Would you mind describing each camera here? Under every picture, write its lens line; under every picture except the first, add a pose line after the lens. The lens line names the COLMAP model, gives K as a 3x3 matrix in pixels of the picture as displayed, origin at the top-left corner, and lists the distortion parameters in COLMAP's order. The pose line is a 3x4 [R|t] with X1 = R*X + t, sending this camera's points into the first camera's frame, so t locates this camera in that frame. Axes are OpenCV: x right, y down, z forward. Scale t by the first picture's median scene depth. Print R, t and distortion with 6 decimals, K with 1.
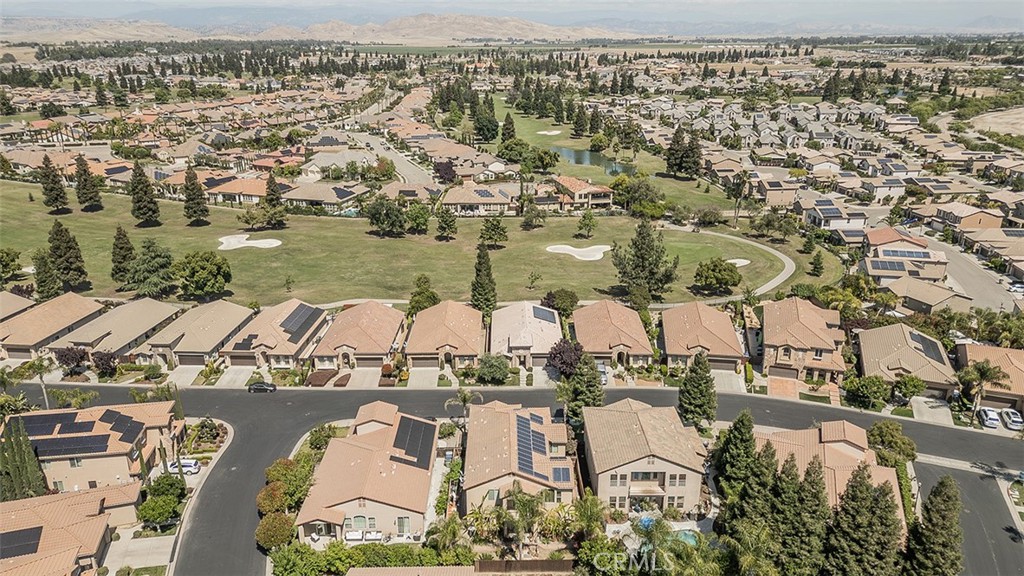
lens RADIAL K [[723.7, 0, 513.0], [0, 723.7, 287.3], [0, 0, 1]] dist [0.065214, -0.028677]
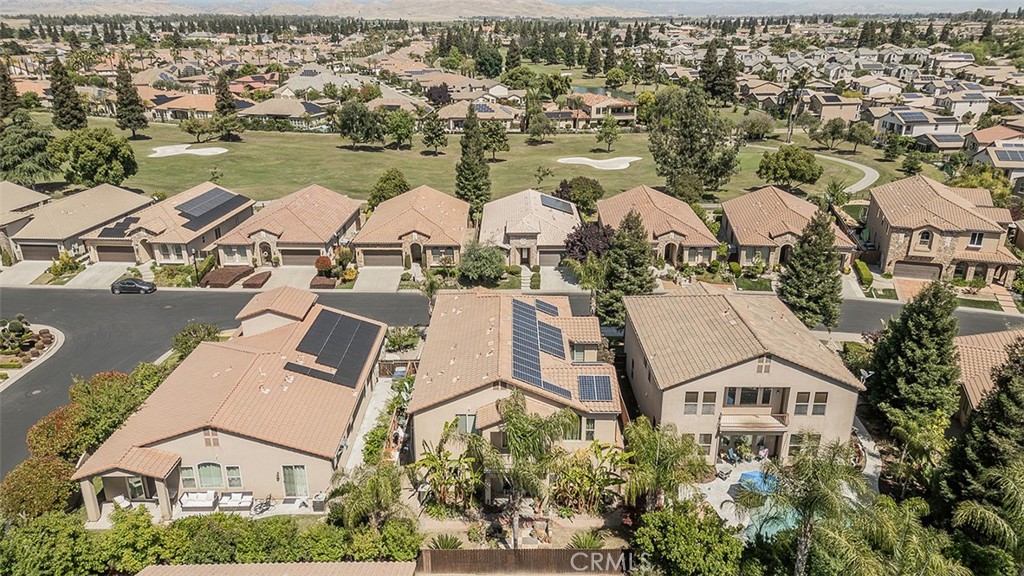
lens RADIAL K [[723.7, 0, 511.8], [0, 723.7, 286.7], [0, 0, 1]] dist [0.065214, -0.028677]
pose [[0.999935, 0.003921, -0.010720, 0.007820], [-0.003692, 0.999766, 0.021307, 0.116598], [0.010801, -0.021267, 0.999716, 0.320641]]
